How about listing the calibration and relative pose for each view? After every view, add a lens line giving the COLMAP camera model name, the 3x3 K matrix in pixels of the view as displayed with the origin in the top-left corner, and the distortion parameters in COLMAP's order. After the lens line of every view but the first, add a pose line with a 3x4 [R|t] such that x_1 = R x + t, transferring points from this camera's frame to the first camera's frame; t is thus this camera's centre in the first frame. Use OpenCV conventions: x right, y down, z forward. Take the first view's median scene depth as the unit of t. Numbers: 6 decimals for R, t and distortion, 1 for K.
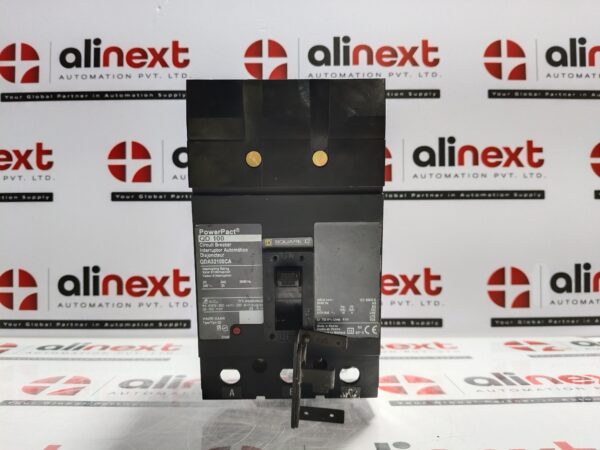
lens RADIAL K [[468.0, 0, 300.0], [0, 468.0, 225.0], [0, 0, 1]] dist [0.004339, -0.063540]
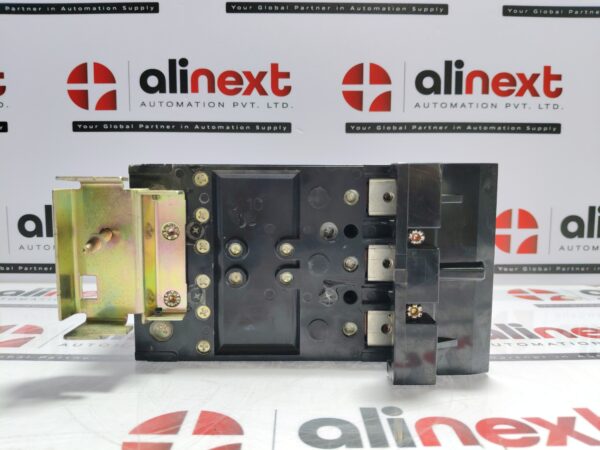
lens RADIAL K [[468.0, 0, 300.0], [0, 468.0, 225.0], [0, 0, 1]] dist [0.004339, -0.063540]
pose [[0.999956, 0.006870, 0.006332, 0.022467], [-0.007523, 0.993939, 0.109678, 0.025129], [-0.005540, -0.109720, 0.993947, 0.101204]]
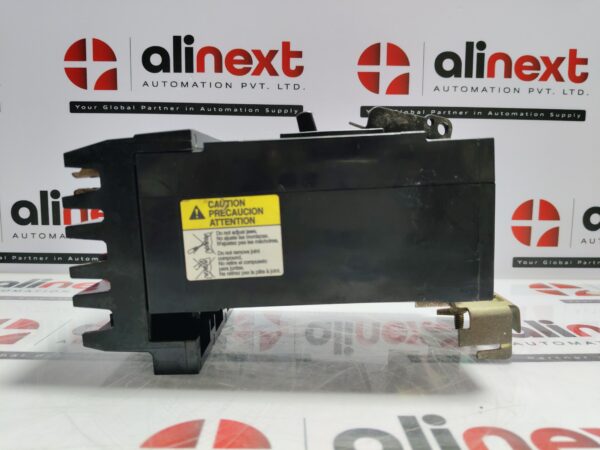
lens RADIAL K [[468.0, 0, 300.0], [0, 468.0, 225.0], [0, 0, 1]] dist [0.004339, -0.063540]
pose [[0.999727, 0.015065, 0.017845, -0.007254], [-0.017204, 0.991817, 0.126502, 0.035804], [-0.015794, -0.126774, 0.991806, 0.149046]]
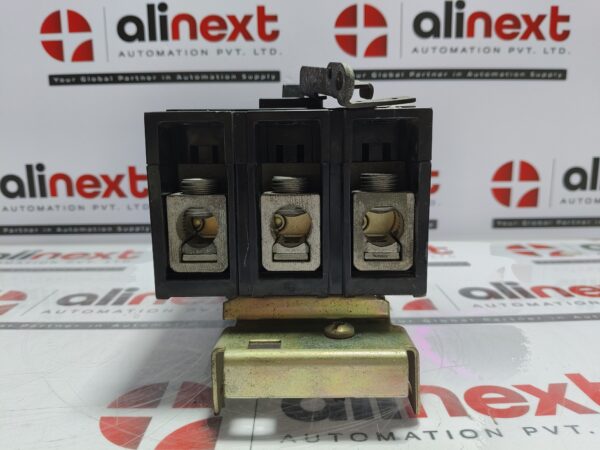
lens RADIAL K [[479.7, 0, 300.0], [0, 479.7, 225.0], [0, 0, 1]] dist [-0.054281, 0.000040]
pose [[0.999951, -0.008392, 0.005235, 0.038720], [0.007074, 0.976713, 0.214433, 0.015529], [-0.006912, -0.214385, 0.976725, 0.123338]]
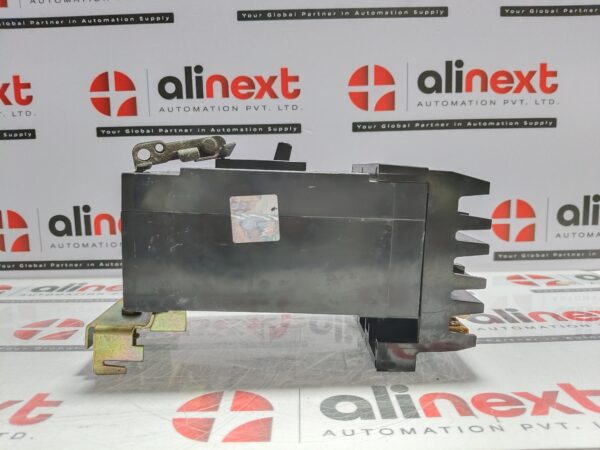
lens RADIAL K [[468.0, 0, 300.0], [0, 468.0, 225.0], [0, 0, 1]] dist [0.004339, -0.063540]
pose [[0.999865, -0.015058, -0.006568, 0.010906], [0.015845, 0.989502, 0.143645, -0.003705], [0.004336, -0.143730, 0.989607, 0.041201]]
